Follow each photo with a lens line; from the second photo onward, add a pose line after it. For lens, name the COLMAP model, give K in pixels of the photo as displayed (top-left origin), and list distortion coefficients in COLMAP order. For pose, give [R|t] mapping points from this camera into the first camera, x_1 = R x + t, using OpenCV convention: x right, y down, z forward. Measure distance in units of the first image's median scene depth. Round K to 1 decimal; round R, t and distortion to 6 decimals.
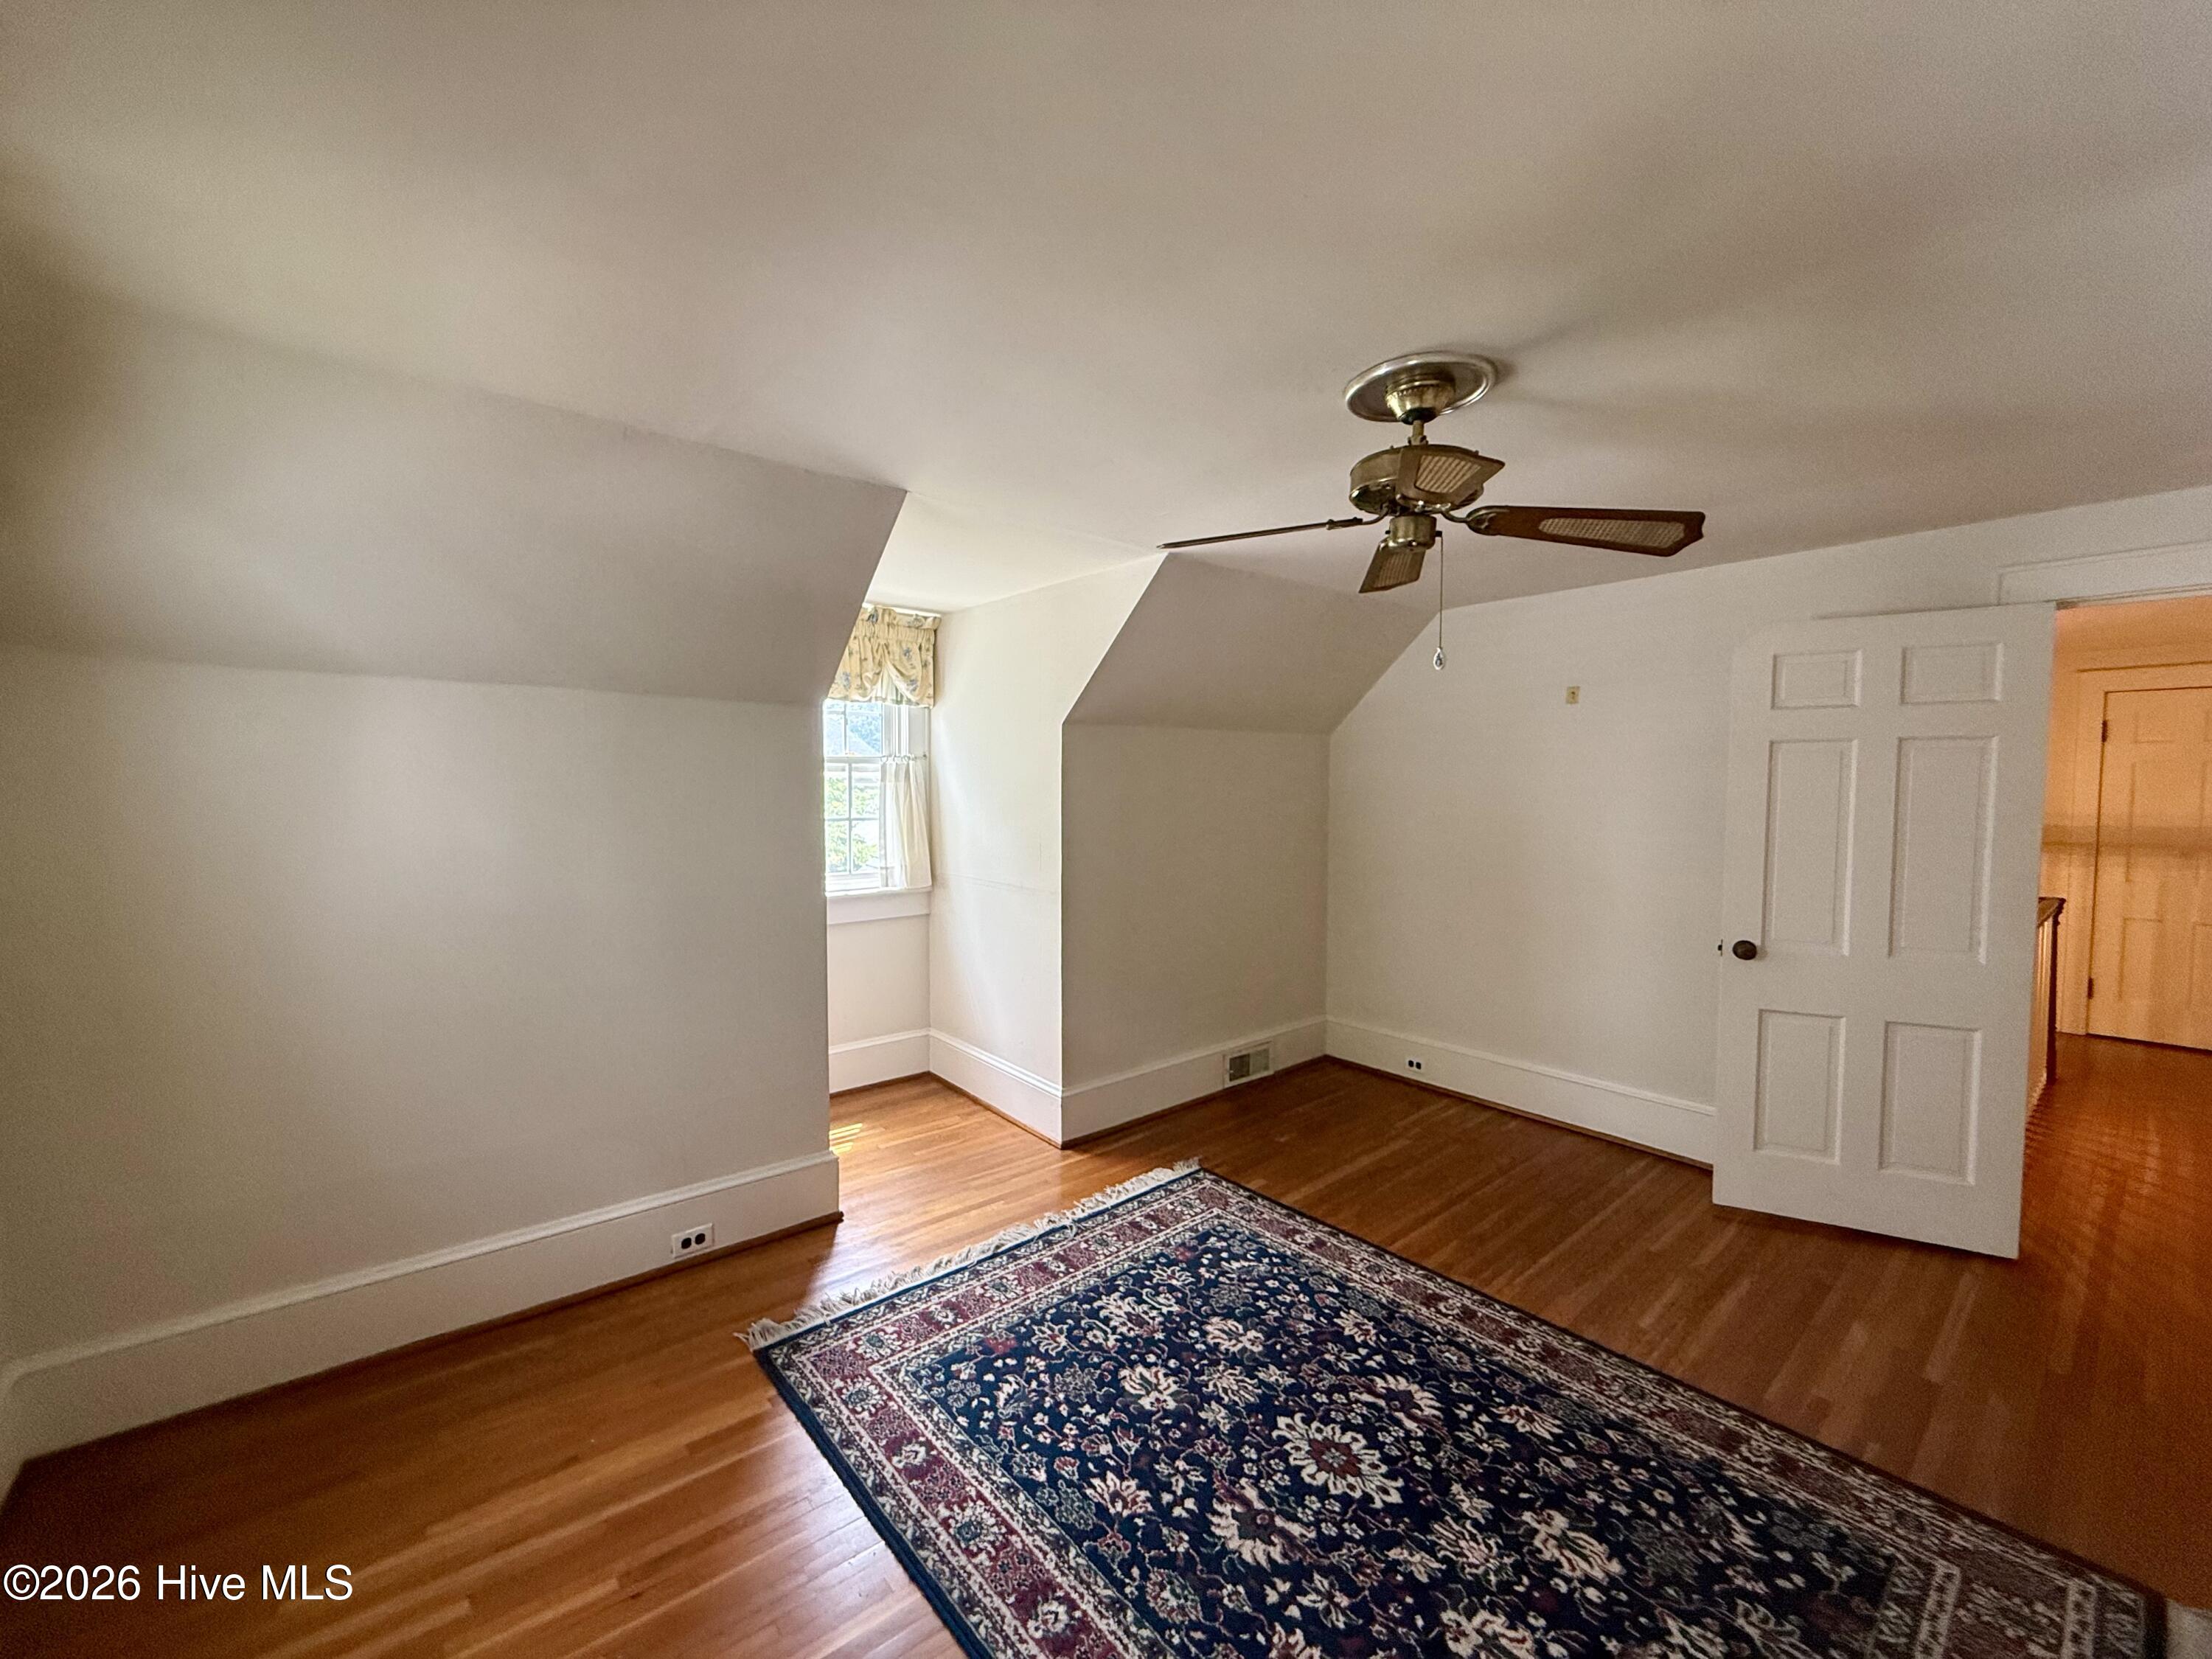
lens RADIAL K [[885.7, 0, 1109.5], [0, 885.7, 829.5], [0, 0, 1]] dist [-0.001192, 0.000627]
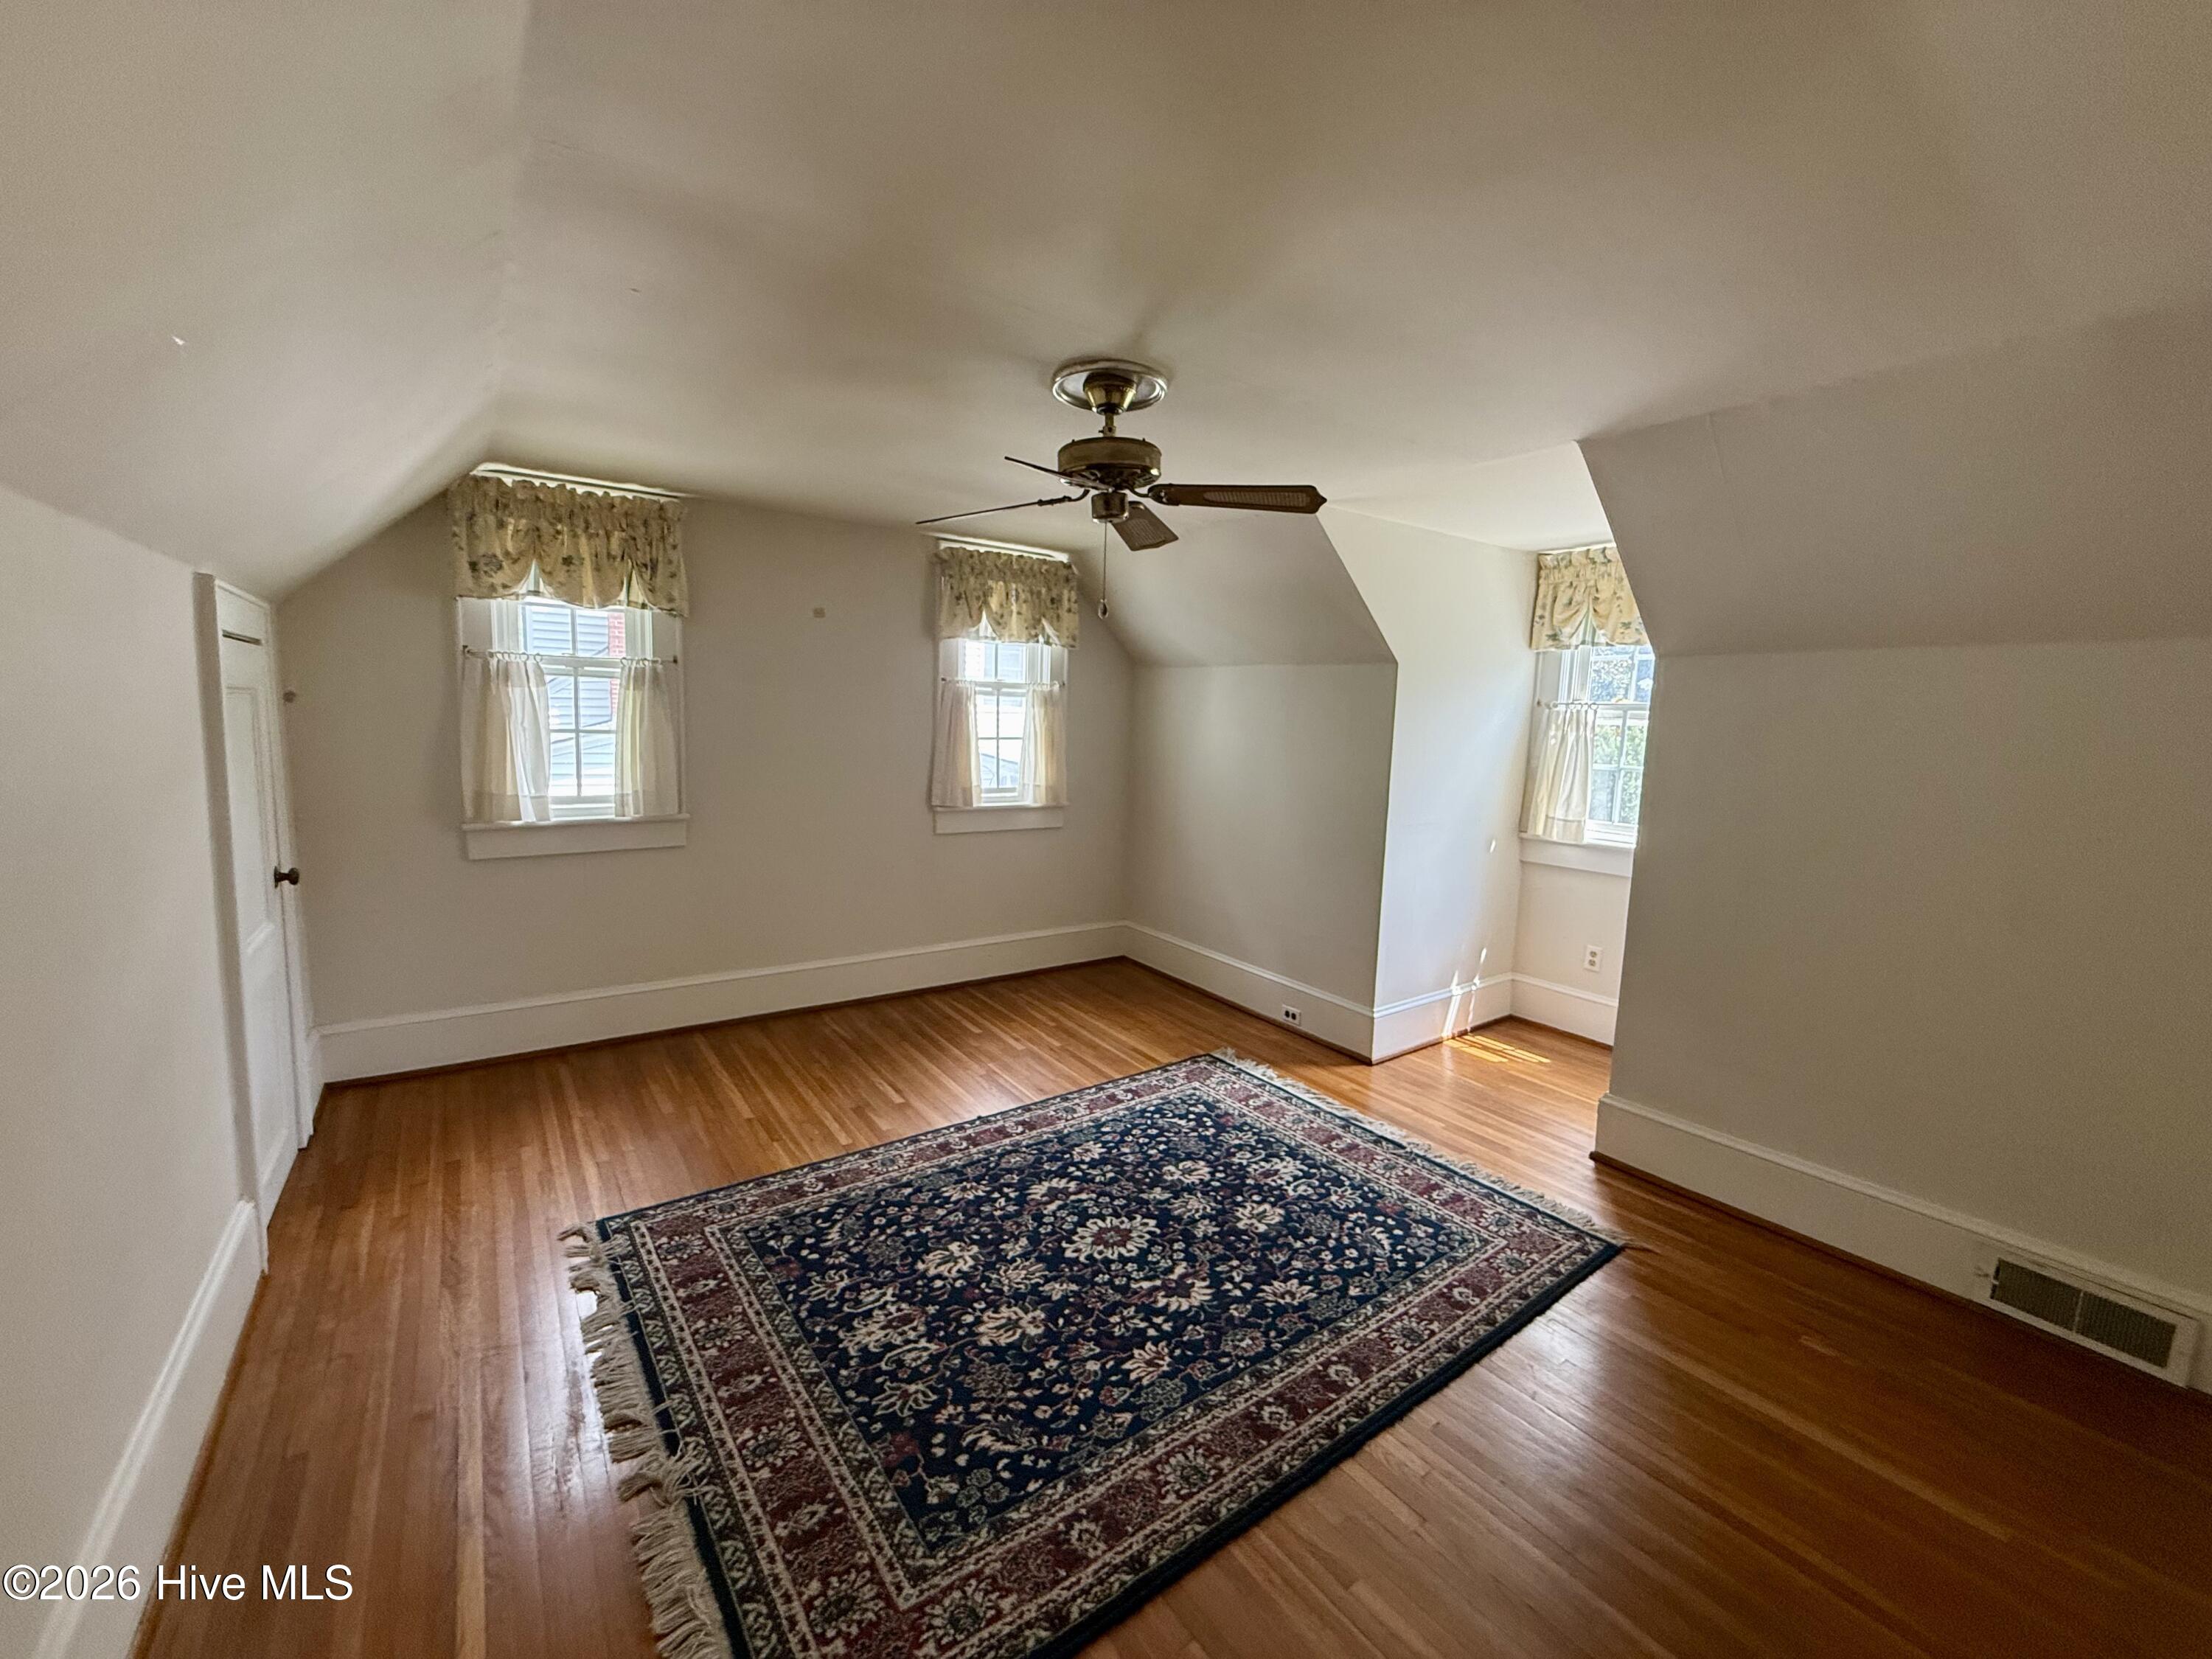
lens RADIAL K [[885.7, 0, 1112.2], [0, 885.7, 823.0], [0, 0, 1]] dist [-0.001192, 0.000627]
pose [[-0.067121, 0.118247, -0.990713, 1.298407], [-0.082296, 0.988913, 0.123608, -0.053679], [0.994345, 0.089828, -0.056646, 0.891980]]
